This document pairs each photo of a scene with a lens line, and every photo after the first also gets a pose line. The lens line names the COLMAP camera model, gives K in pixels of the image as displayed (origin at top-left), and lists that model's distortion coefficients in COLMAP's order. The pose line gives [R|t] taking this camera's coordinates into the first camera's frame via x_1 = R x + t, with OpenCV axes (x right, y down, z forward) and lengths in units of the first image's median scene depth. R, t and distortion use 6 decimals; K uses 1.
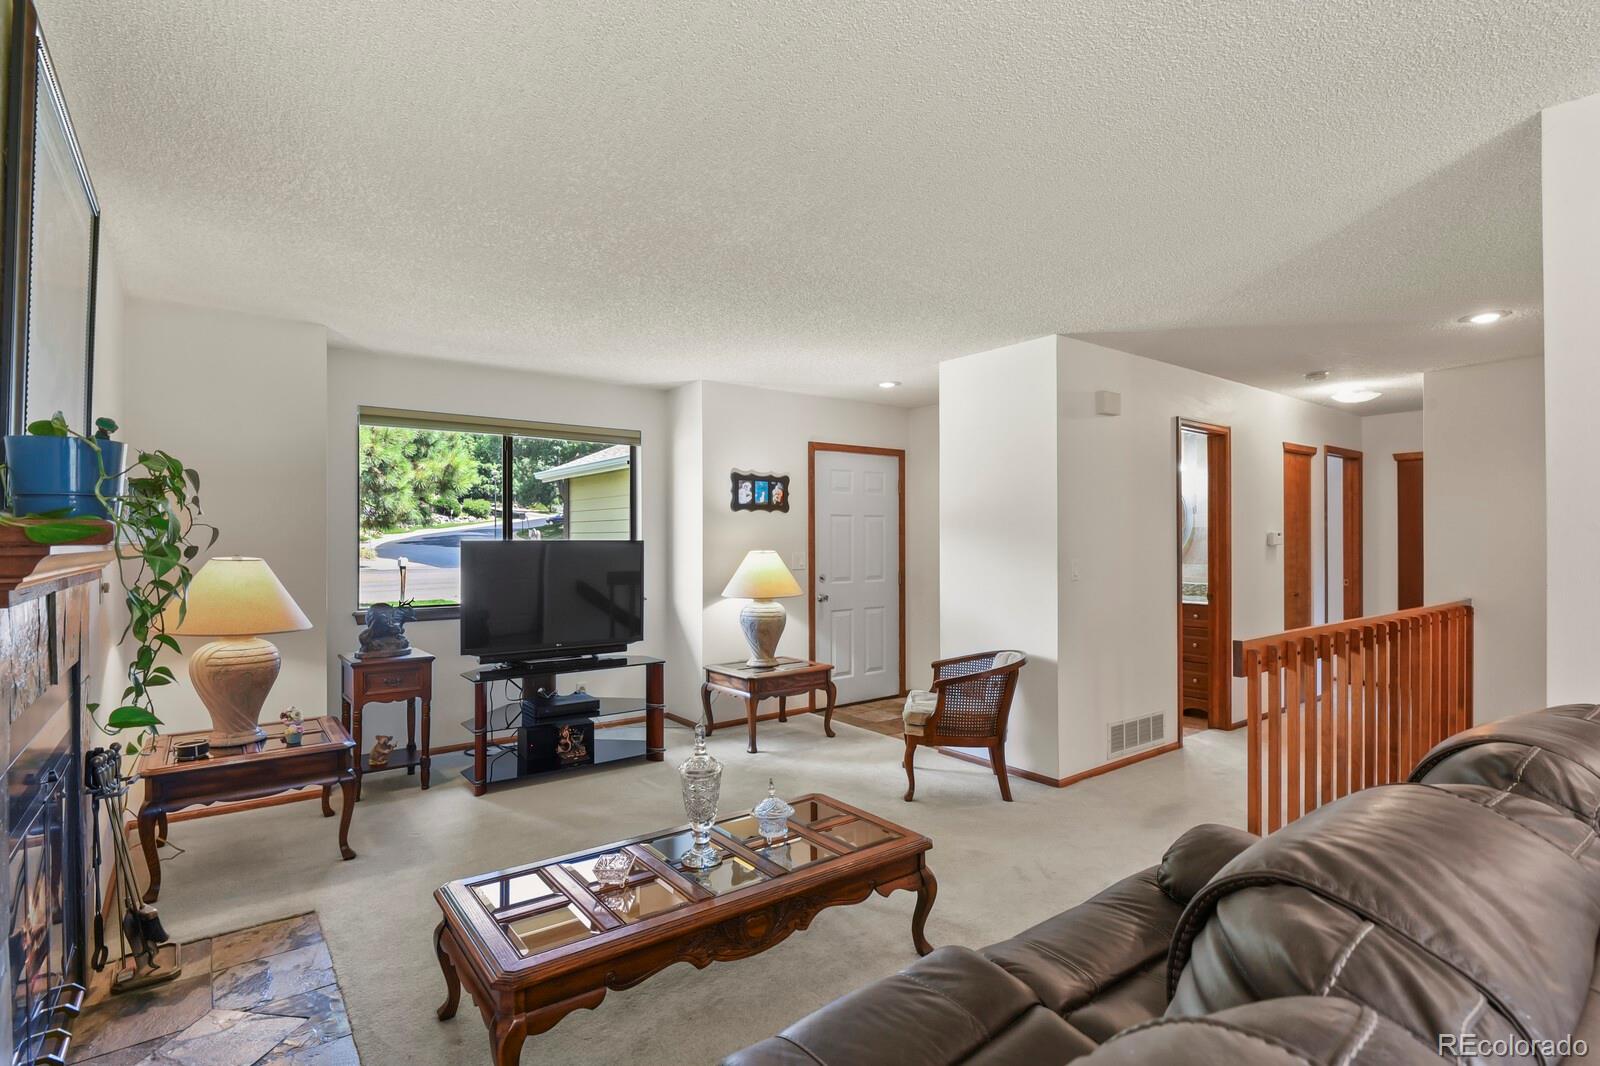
lens RADIAL K [[773.2, 0, 799.5], [0, 773.2, 535.2], [0, 0, 1]] dist [-0.007113, -0.003931]
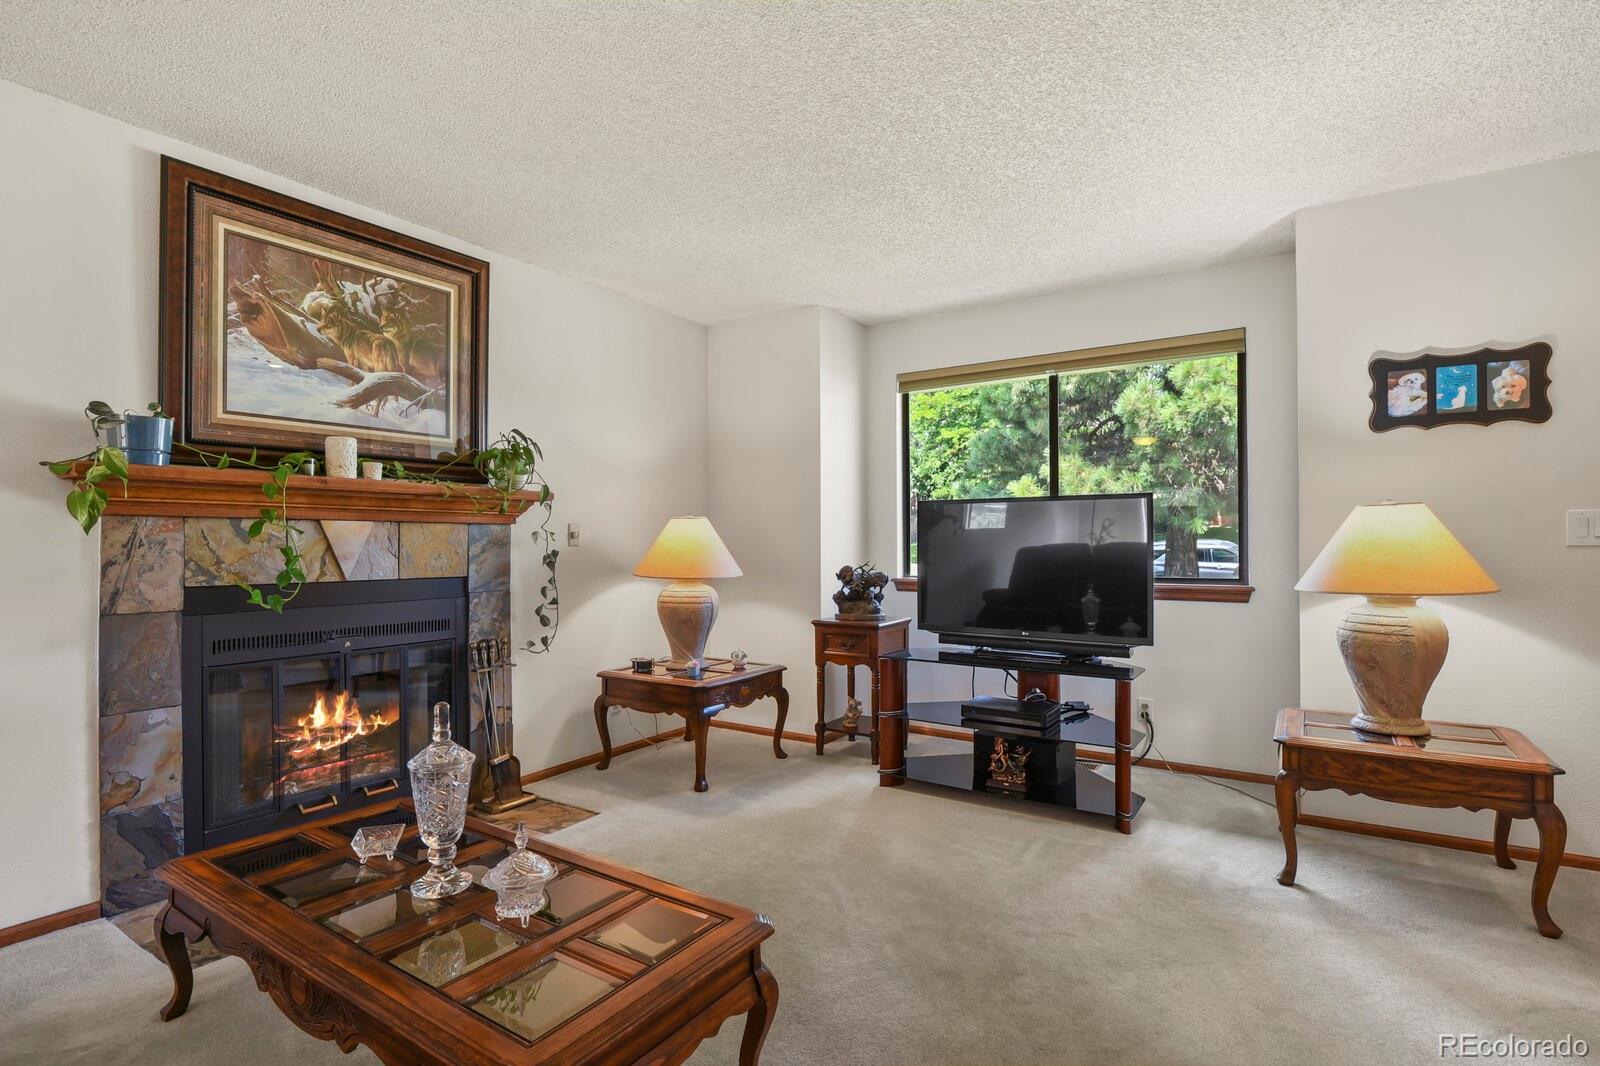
lens RADIAL K [[773.2, 0, 803.2], [0, 773.2, 537.5], [0, 0, 1]] dist [-0.007113, -0.003931]
pose [[0.327798, -0.004839, -0.944735, 0.320836], [0.009025, 0.999957, -0.001990, 0.043508], [0.944705, -0.007874, 0.327828, 0.509985]]
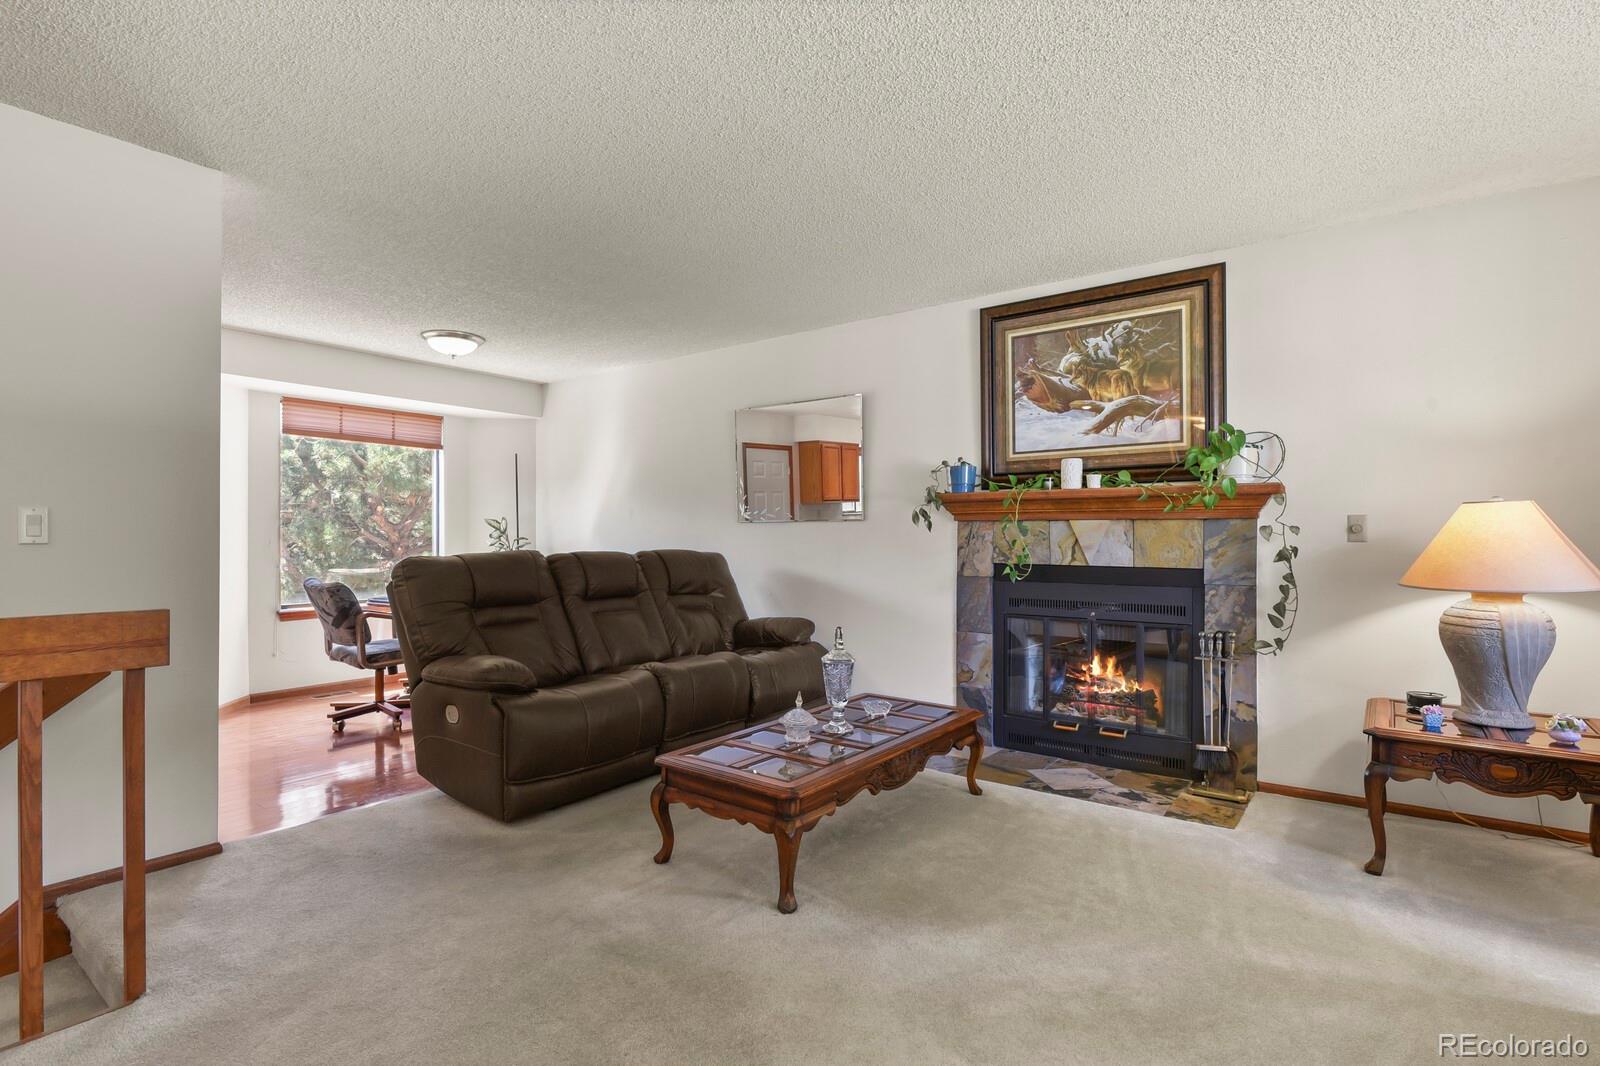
lens RADIAL K [[773.2, 0, 801.7], [0, 773.2, 537.4], [0, 0, 1]] dist [-0.007113, -0.003931]
pose [[-0.965657, -0.001379, -0.259817, 0.129552], [0.000083, 0.999984, -0.005615, 0.048192], [0.259821, -0.005444, -0.965641, 1.056361]]
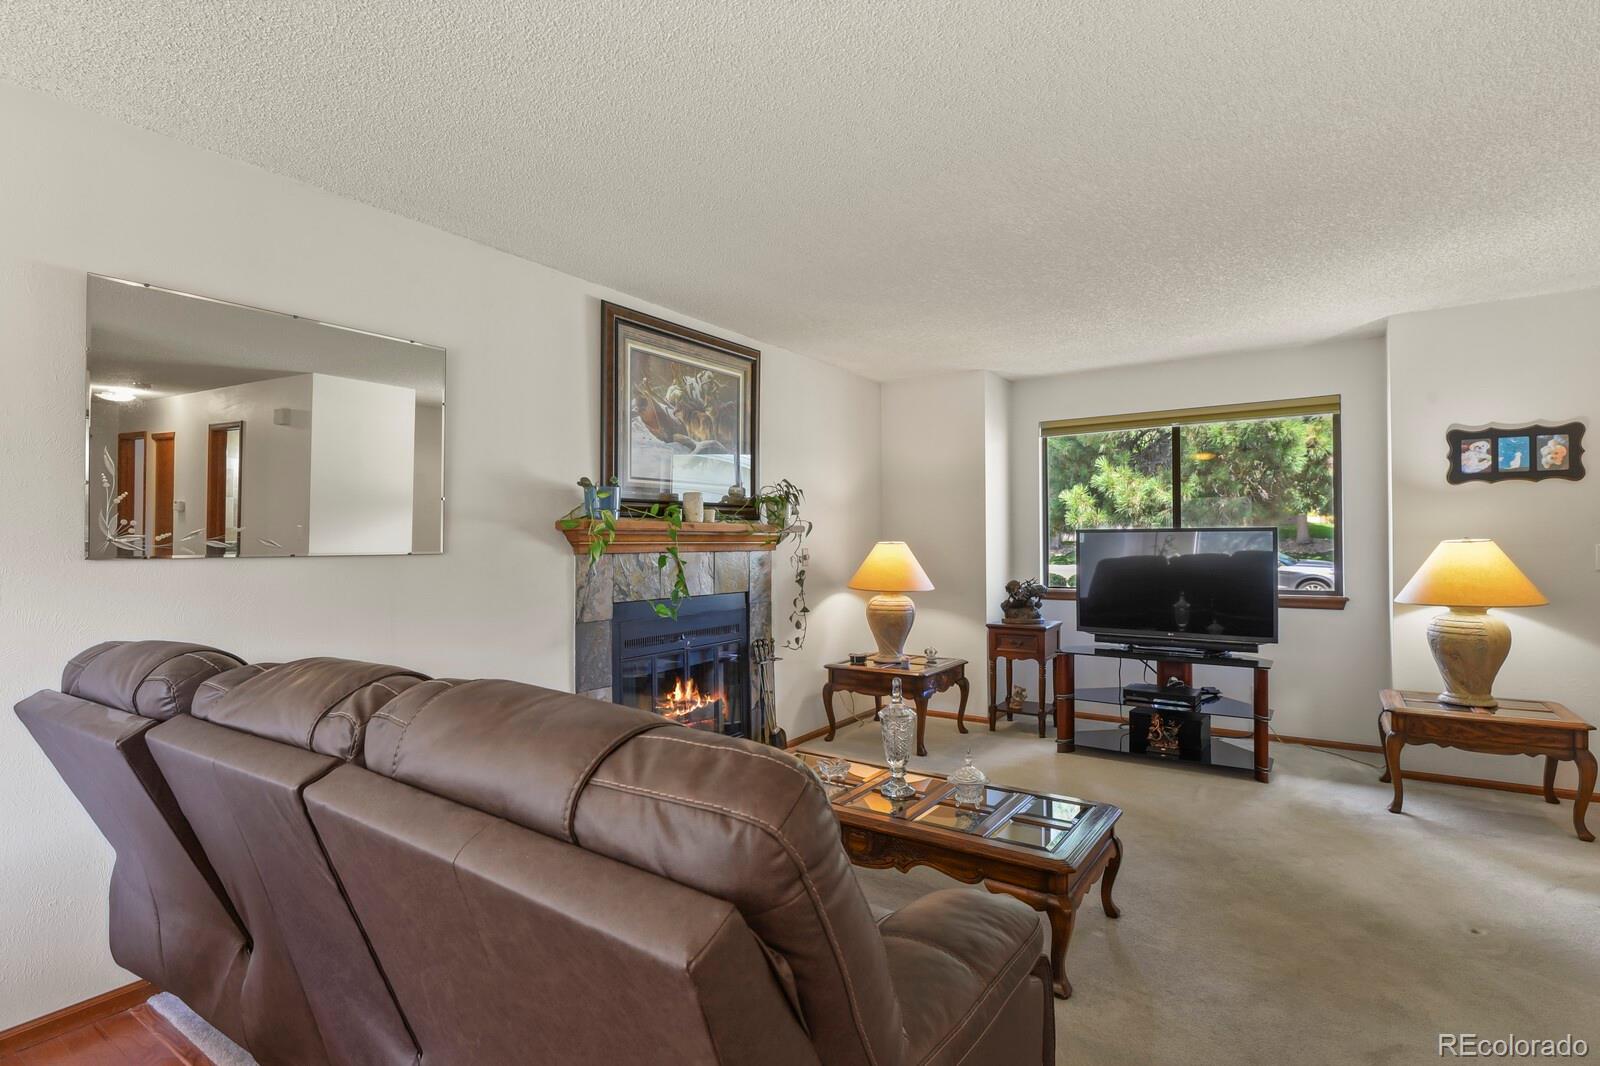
lens RADIAL K [[773.2, 0, 803.1], [0, 773.2, 536.5], [0, 0, 1]] dist [-0.007113, -0.003931]
pose [[0.311747, -0.006791, -0.950141, 0.452783], [0.011991, 0.999923, -0.003212, 0.013693], [0.950090, -0.010391, 0.311804, 0.232318]]
